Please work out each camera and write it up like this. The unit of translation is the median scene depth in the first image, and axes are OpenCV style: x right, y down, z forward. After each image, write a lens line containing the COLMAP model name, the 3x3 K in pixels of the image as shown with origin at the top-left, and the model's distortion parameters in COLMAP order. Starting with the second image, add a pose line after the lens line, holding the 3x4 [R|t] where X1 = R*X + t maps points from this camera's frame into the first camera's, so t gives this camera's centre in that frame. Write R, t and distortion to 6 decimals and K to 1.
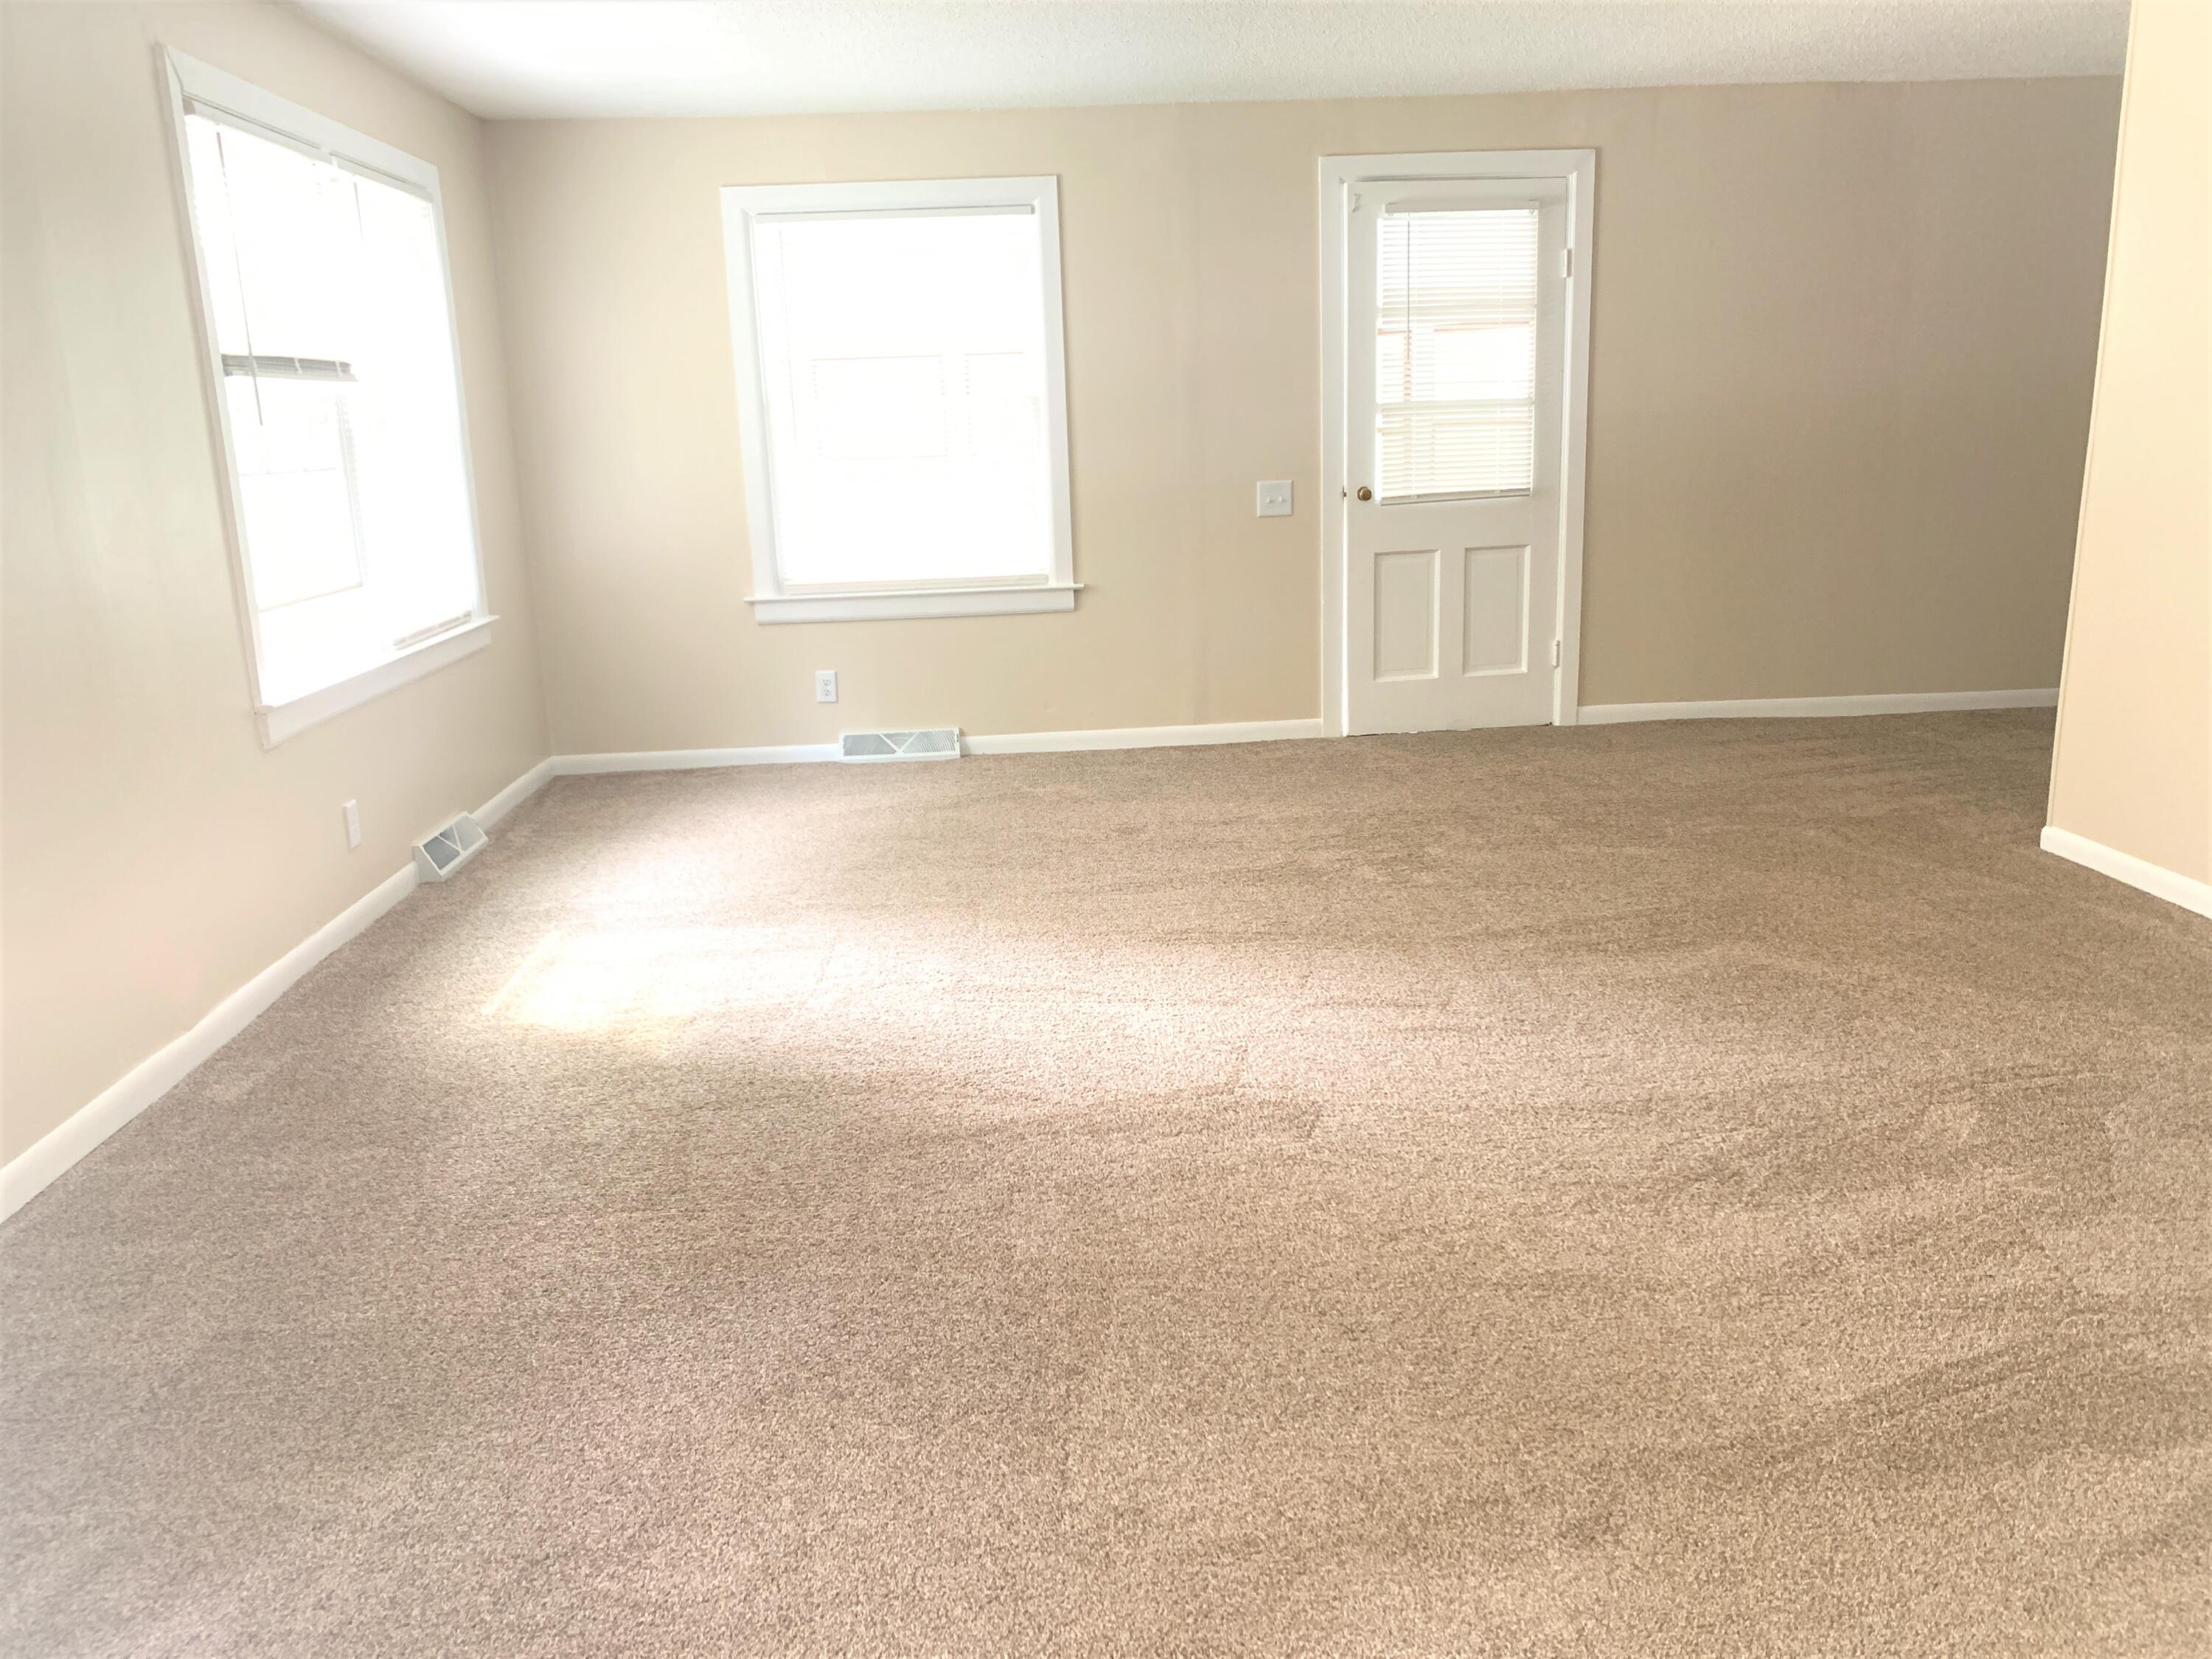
lens RADIAL K [[1702.5, 0, 1106.0], [0, 1702.5, 829.5], [0, 0, 1]] dist [0.007193, 0.001843]
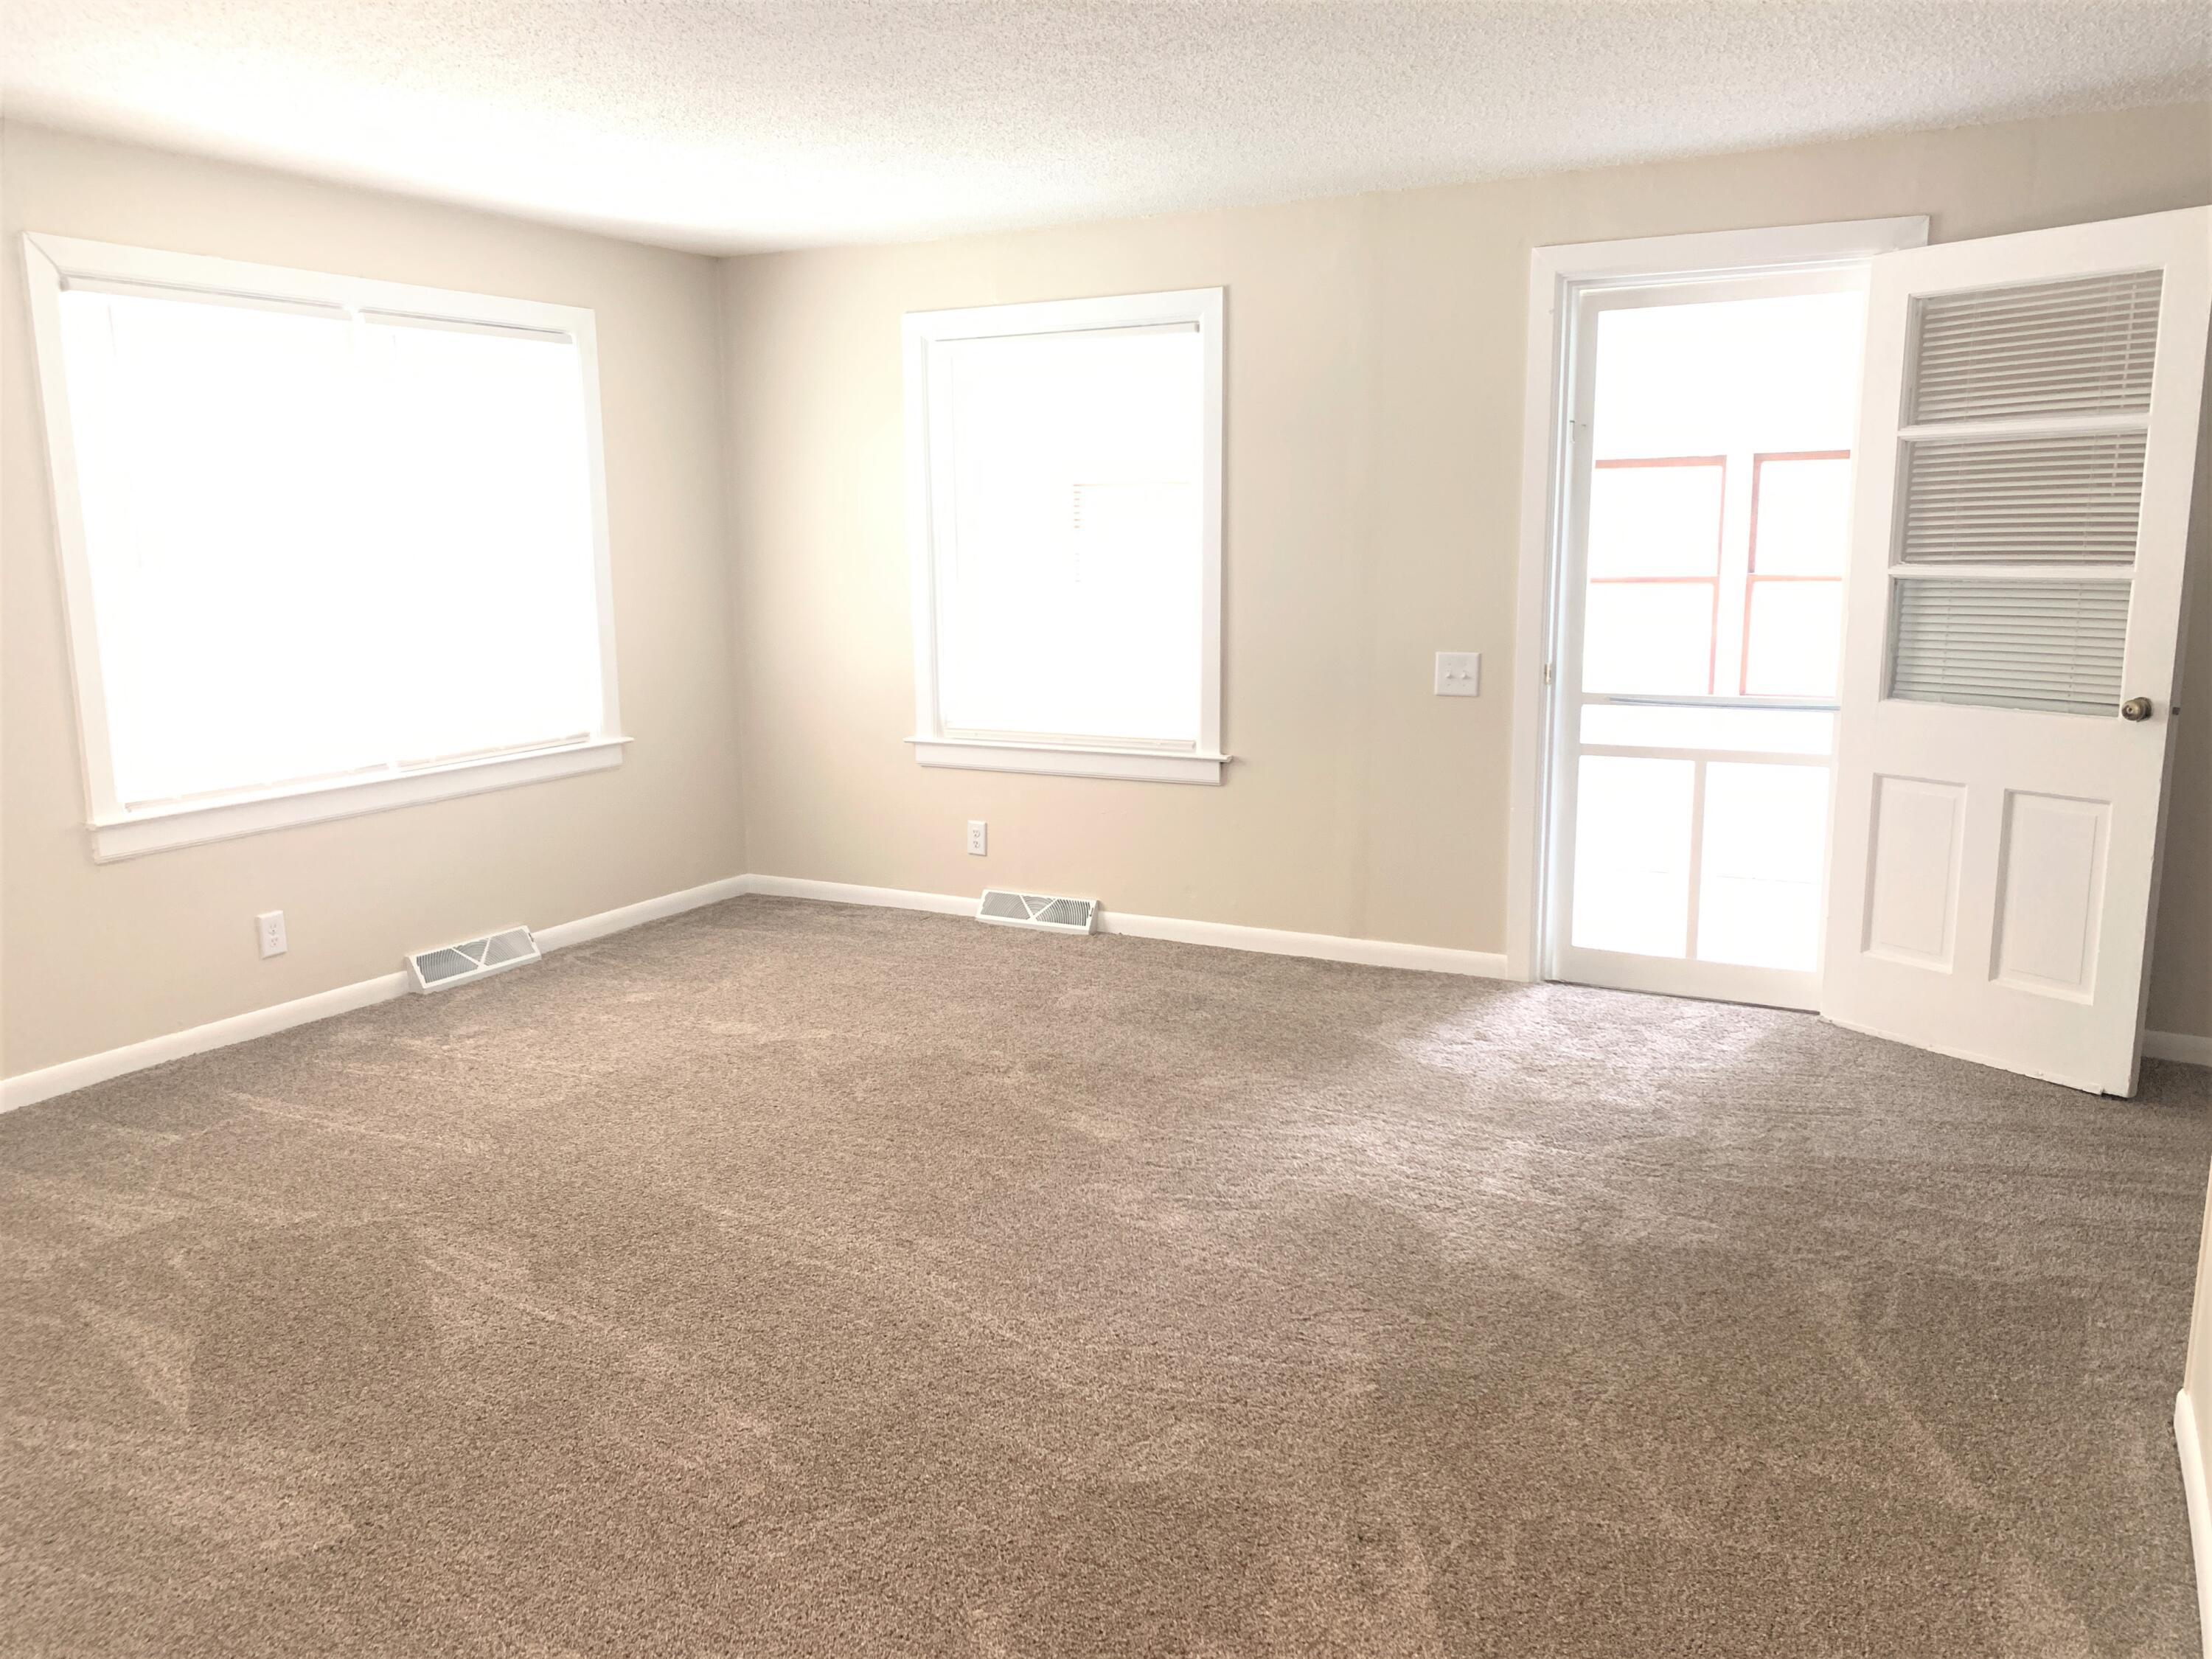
lens RADIAL K [[1721.7, 0, 1106.0], [0, 1721.7, 829.5], [0, 0, 1]] dist [0.048428, 0.004135]
pose [[0.853744, 0.119683, -0.506752, 0.376849], [-0.141234, 0.989968, -0.004133, -0.095401], [0.501174, 0.075099, 0.862082, 0.225382]]
